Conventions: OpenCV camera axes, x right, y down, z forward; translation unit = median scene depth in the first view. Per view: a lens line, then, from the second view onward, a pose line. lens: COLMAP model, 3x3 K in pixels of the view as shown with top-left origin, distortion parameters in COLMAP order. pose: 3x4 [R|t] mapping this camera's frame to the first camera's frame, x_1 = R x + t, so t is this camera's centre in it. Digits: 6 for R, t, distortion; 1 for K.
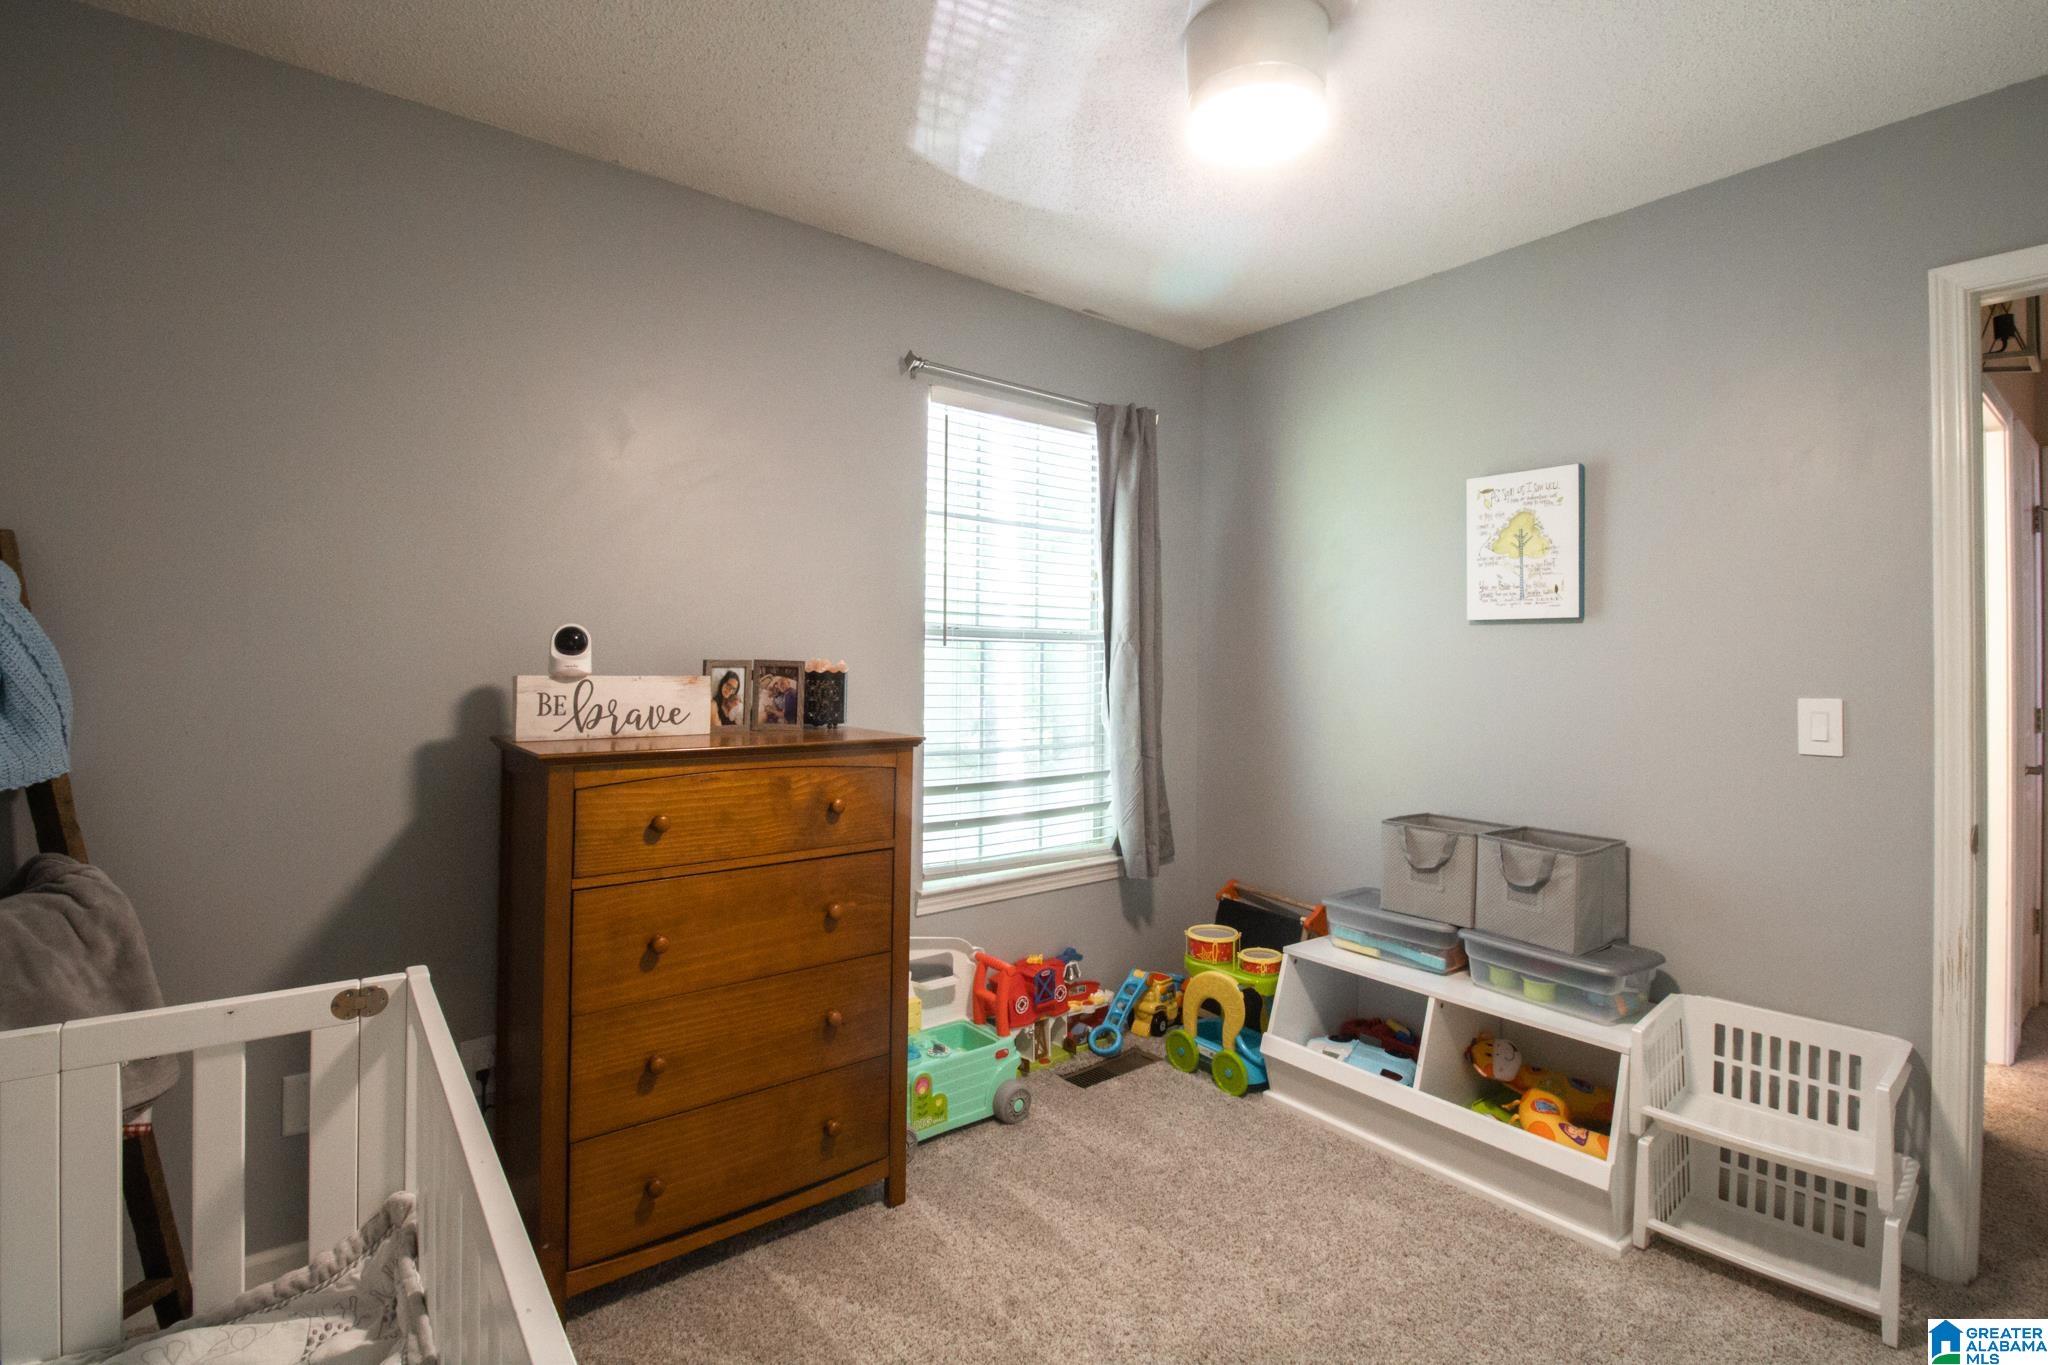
lens RADIAL K [[989.1, 0, 1037.1], [0, 989.1, 648.8], [0, 0, 1]] dist [0.013662, -0.015111]
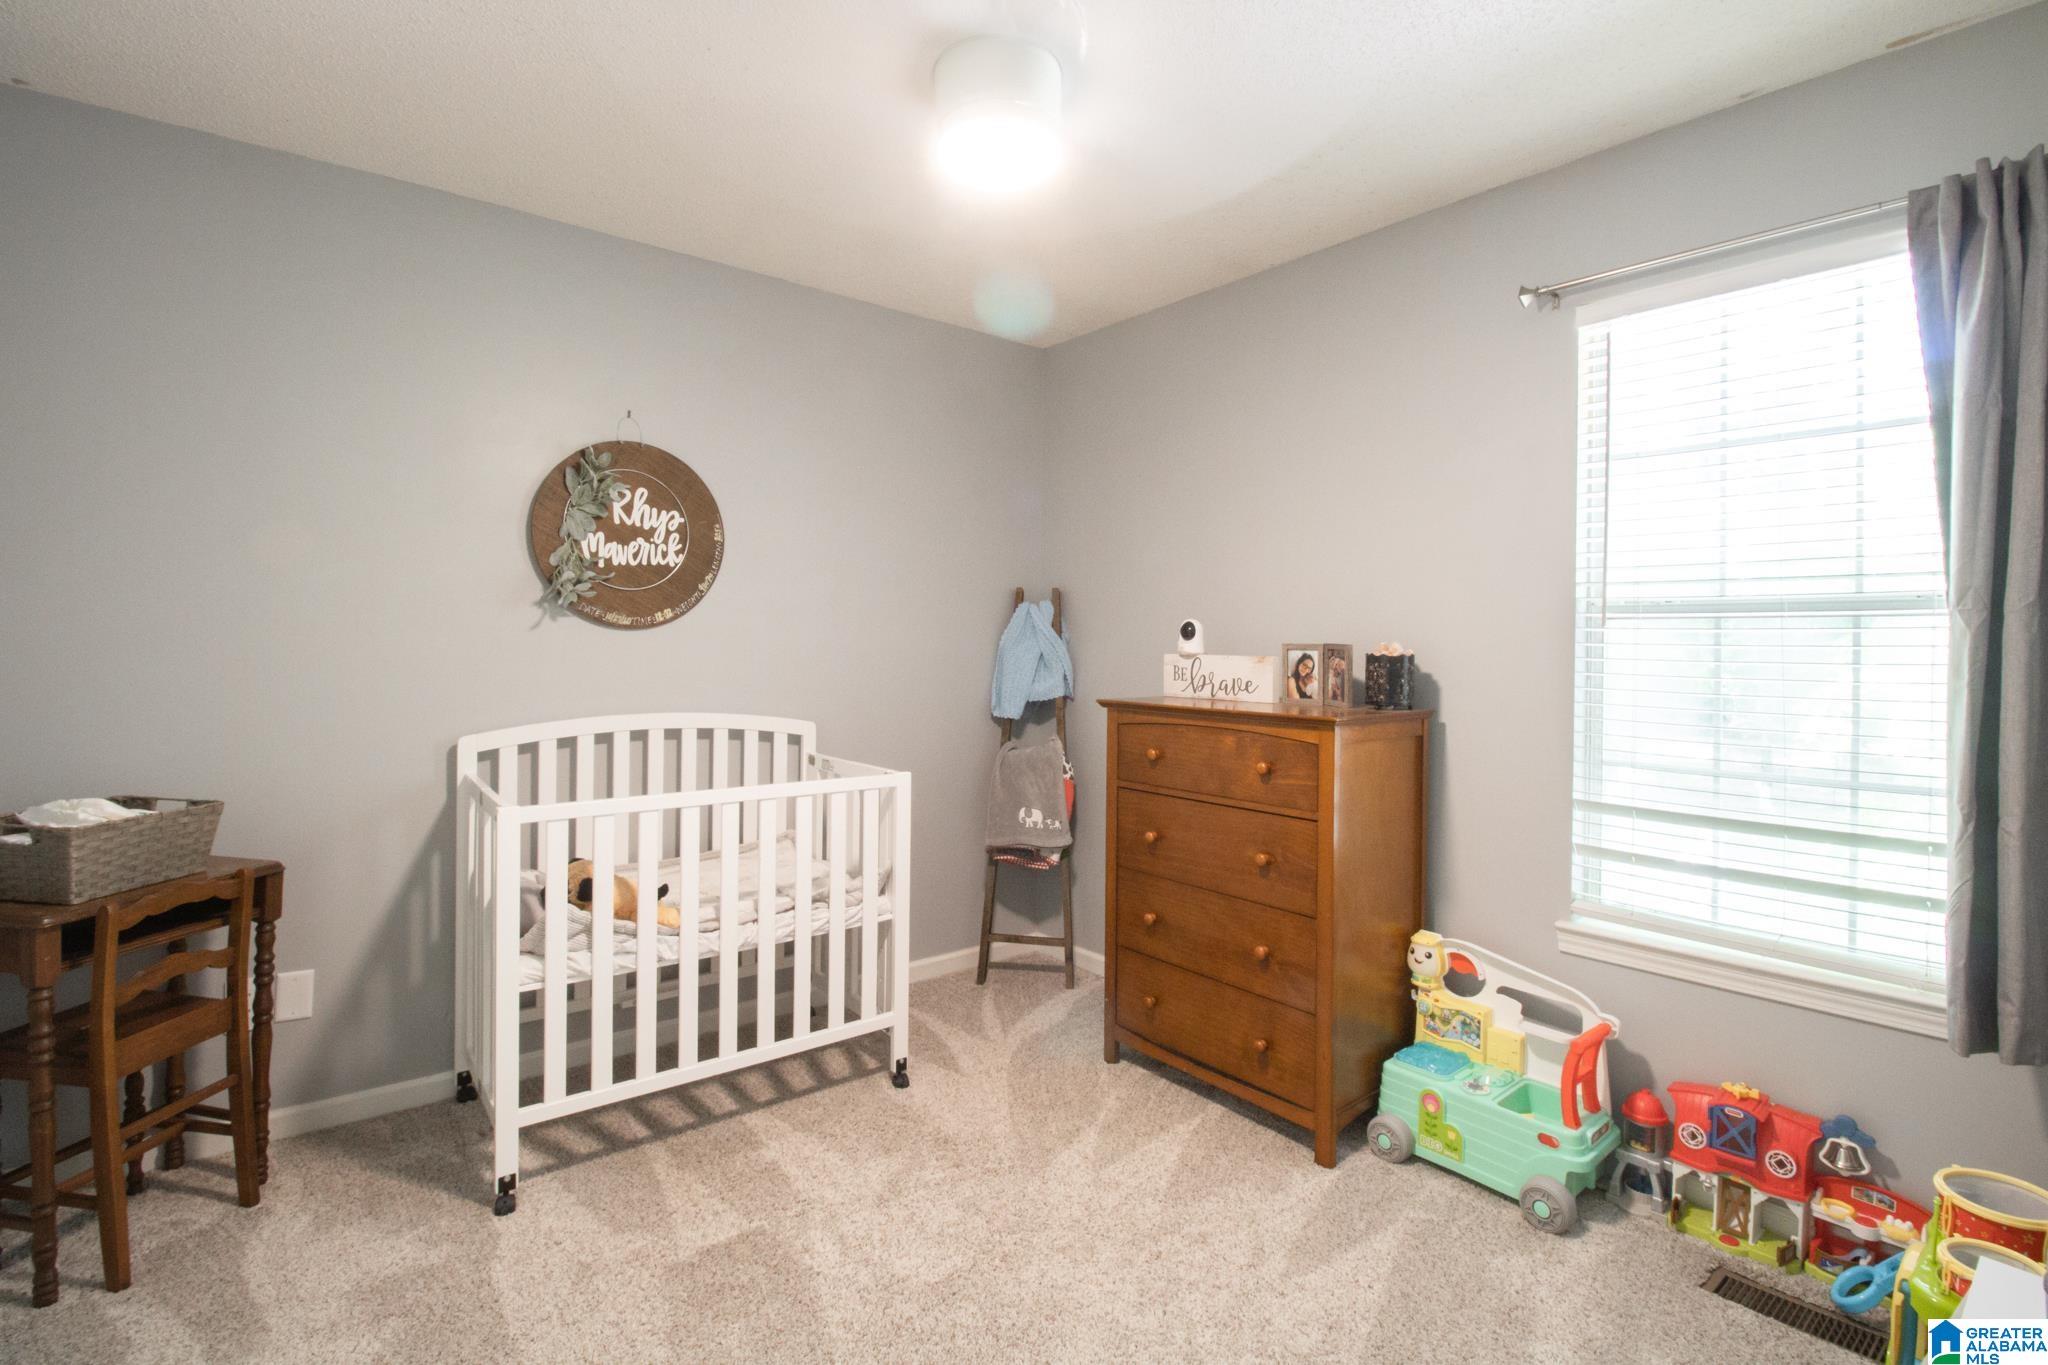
lens RADIAL K [[989.1, 0, 1037.1], [0, 989.1, 648.8], [0, 0, 1]] dist [0.013662, -0.015111]
pose [[-0.011207, -0.002716, -0.999934, 0.877673], [0.004143, 0.999988, -0.002762, 0.019226], [0.999929, -0.004174, -0.011196, 0.692409]]
